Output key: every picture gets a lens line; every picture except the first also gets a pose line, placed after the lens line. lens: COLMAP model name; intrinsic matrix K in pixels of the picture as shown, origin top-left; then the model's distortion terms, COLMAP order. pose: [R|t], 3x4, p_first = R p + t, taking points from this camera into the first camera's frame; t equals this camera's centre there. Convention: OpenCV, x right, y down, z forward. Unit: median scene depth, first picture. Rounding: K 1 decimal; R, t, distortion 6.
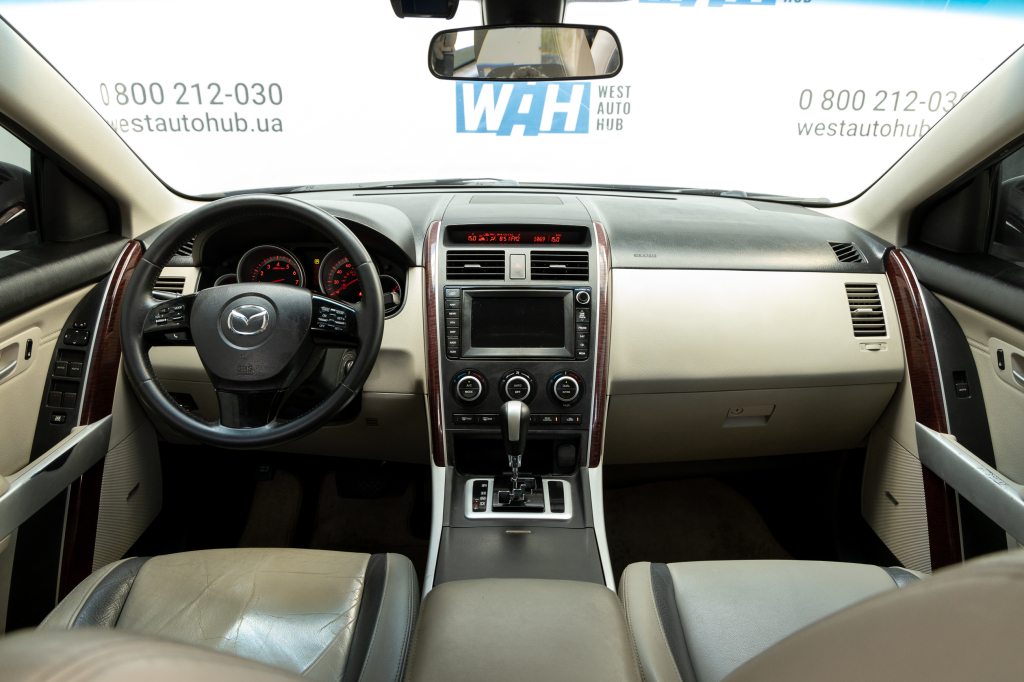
lens RADIAL K [[699.5, 0, 514.4], [0, 699.5, 345.4], [0, 0, 1]] dist [0.005767, -0.002401]
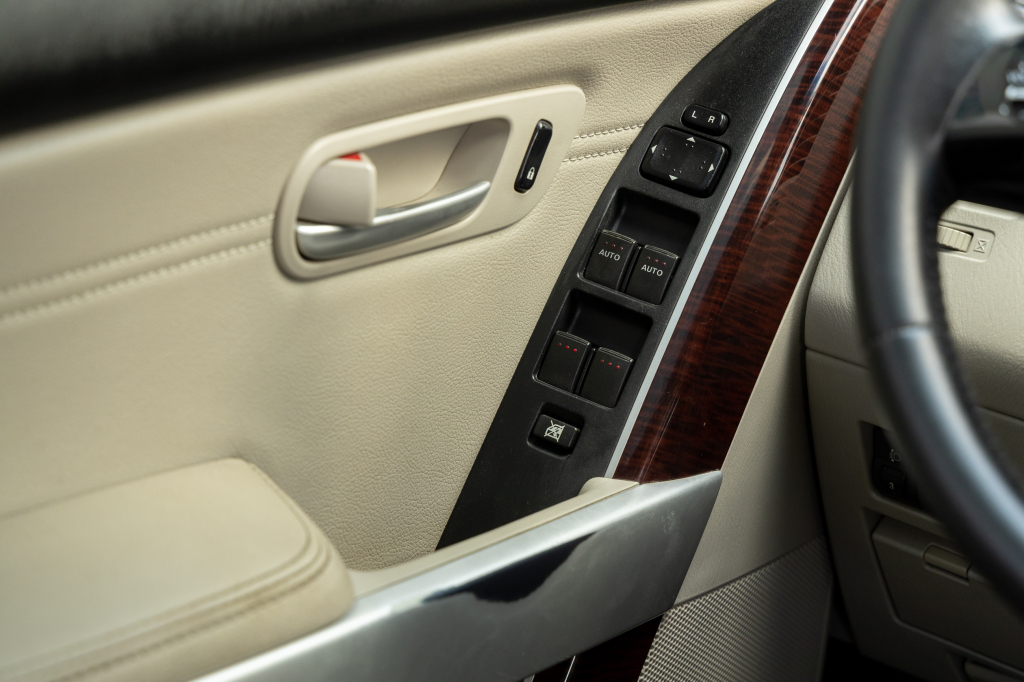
lens RADIAL K [[2302.0, 0, 512.2], [0, 2302.0, 342.9], [0, 0, 1]] dist [-0.023127, 0.000000]
pose [[0.797263, 0.208544, -0.566463, -0.163980], [-0.250520, 0.968104, 0.003818, 0.070568], [0.549191, 0.138867, 0.824078, 0.247551]]
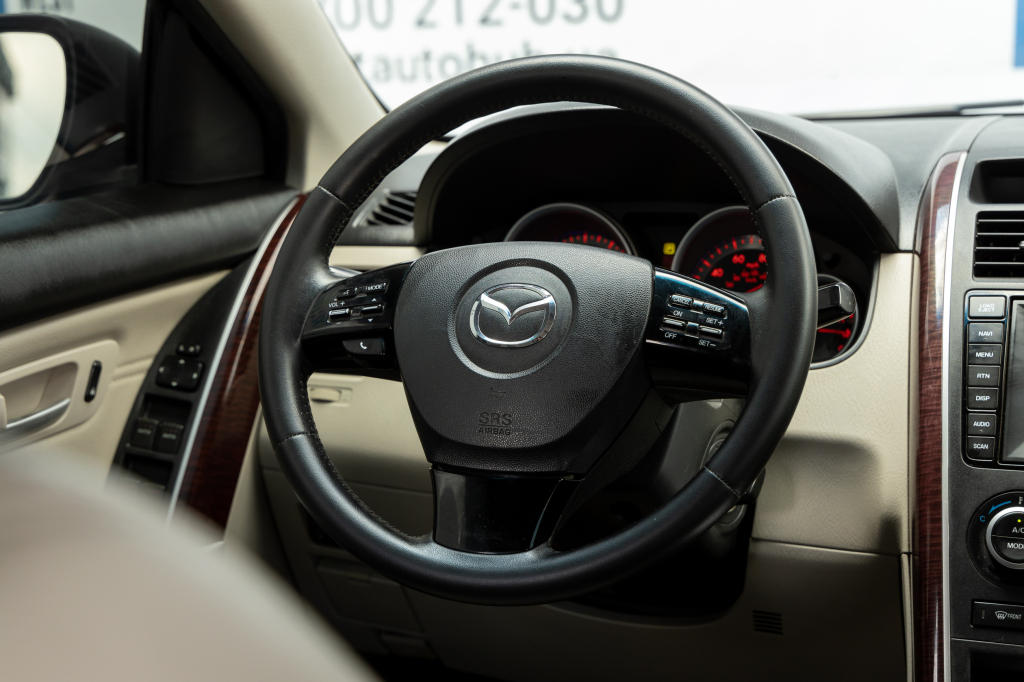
lens RADIAL K [[1639.0, 0, 515.2], [0, 1639.0, 338.6], [0, 0, 1]] dist [0.026091, 0.000000]
pose [[0.933025, 0.035685, -0.358039, -0.001814], [-0.092812, 0.985265, -0.143664, 0.107727], [0.347636, 0.167272, 0.922588, 0.028628]]
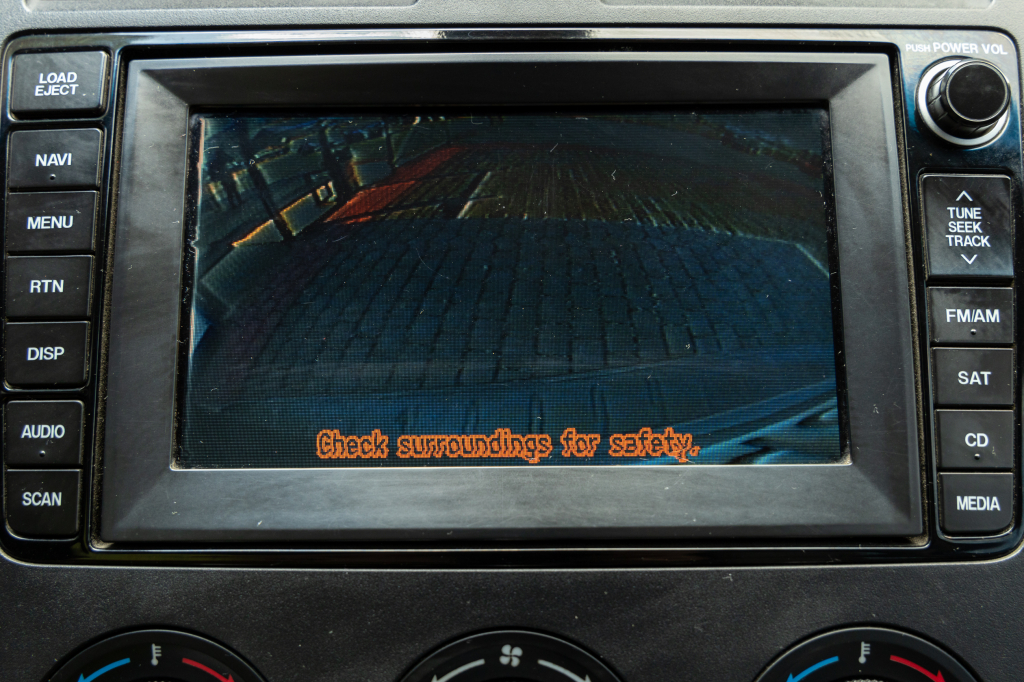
lens RADIAL K [[1276.6, 0, 509.0], [0, 1276.6, 343.3], [0, 0, 1]] dist [0.007150, 0.000000]
pose [[0.999864, -0.008383, -0.014192, 0.008272], [0.008993, 0.999012, 0.043525, -0.031920], [0.013813, -0.043647, 0.998952, 0.748300]]
